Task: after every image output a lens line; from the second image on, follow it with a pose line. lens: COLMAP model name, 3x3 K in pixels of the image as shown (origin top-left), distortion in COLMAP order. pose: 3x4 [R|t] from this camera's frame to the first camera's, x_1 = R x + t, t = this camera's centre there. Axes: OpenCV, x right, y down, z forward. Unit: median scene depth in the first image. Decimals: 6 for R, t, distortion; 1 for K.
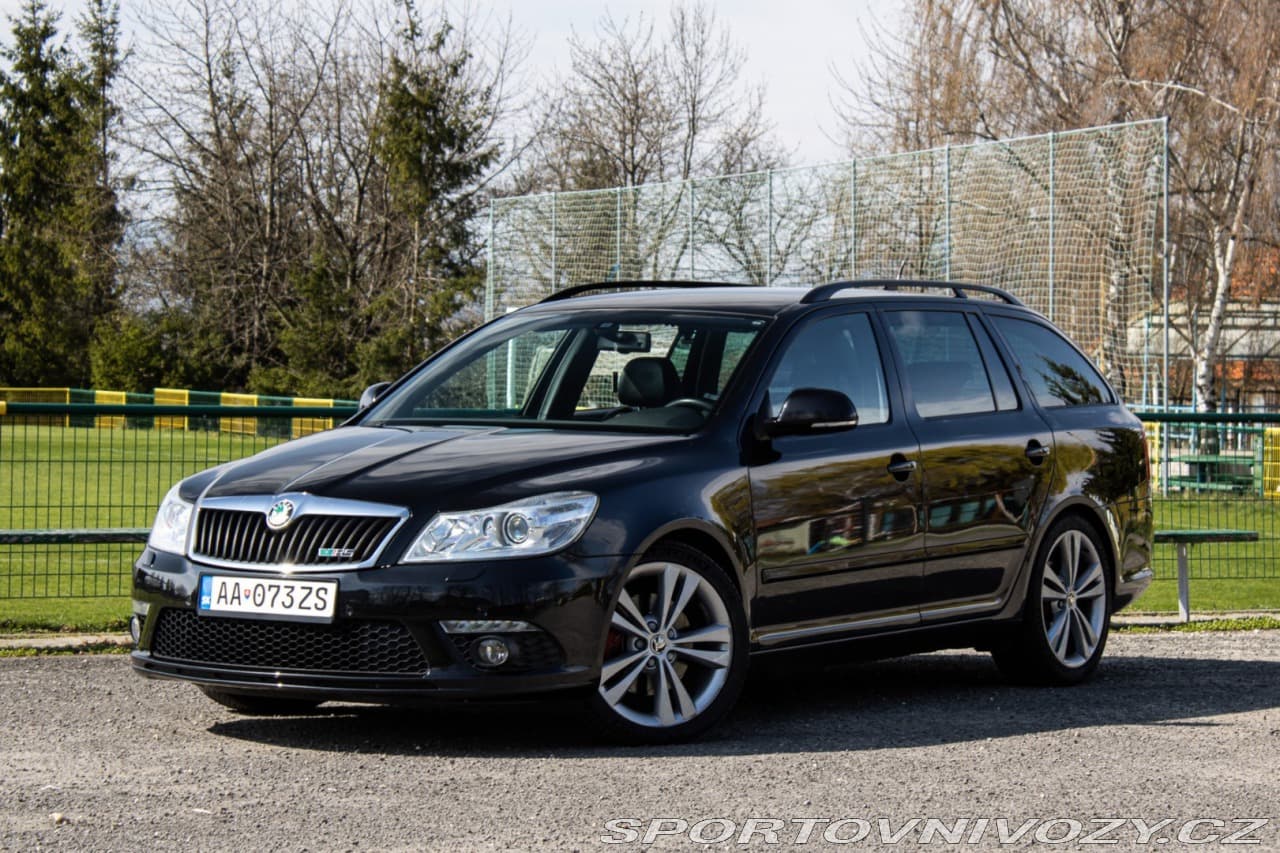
lens RADIAL K [[3811.8, 0, 697.3], [0, 3811.8, 424.2], [0, 0, 1]] dist [0.211924, -0.564270]
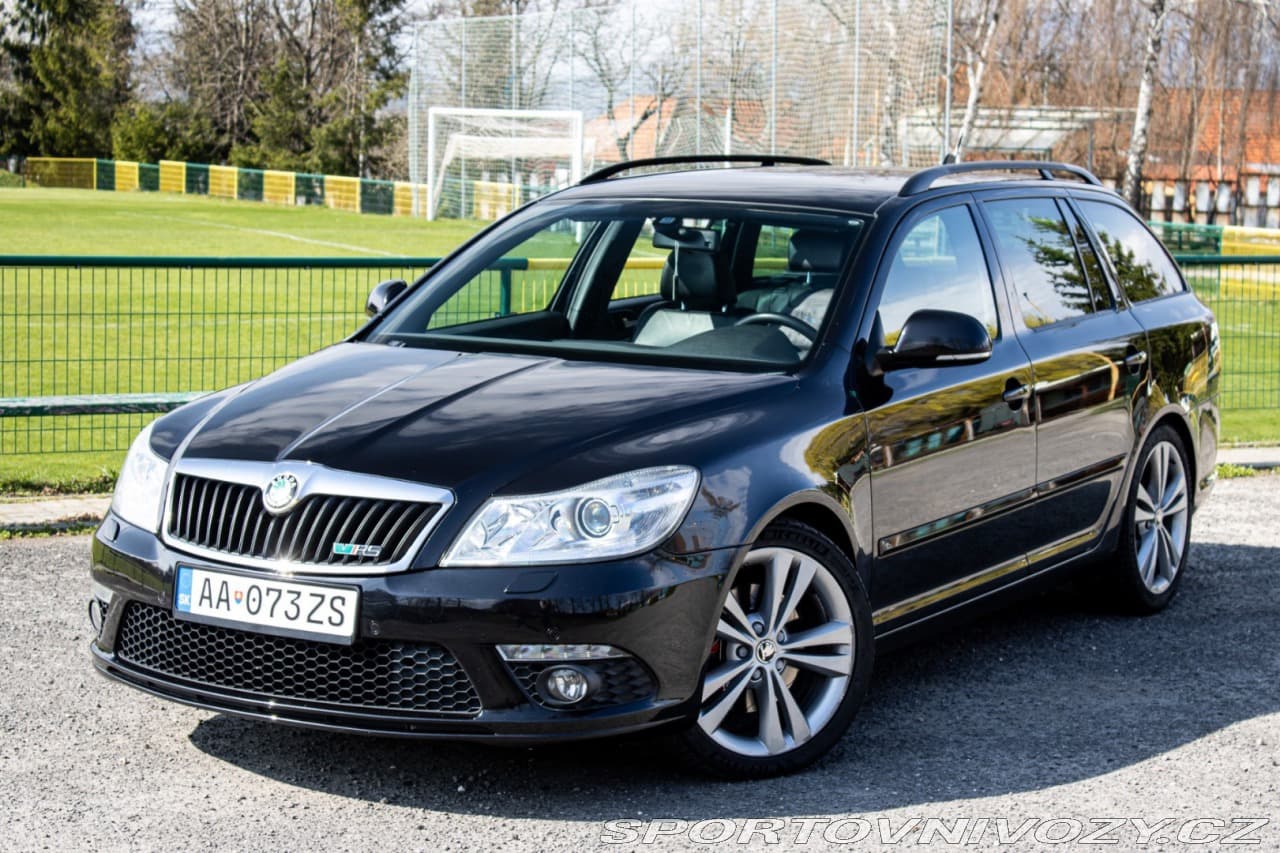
lens RADIAL K [[2521.7, 0, 658.5], [0, 2521.7, 430.2], [0, 0, 1]] dist [0.070327, -0.001163]
pose [[0.998681, 0.005648, 0.051041, -0.012276], [-0.010880, 0.994641, 0.102815, -0.008464], [-0.050187, -0.103235, 0.993390, 0.102100]]
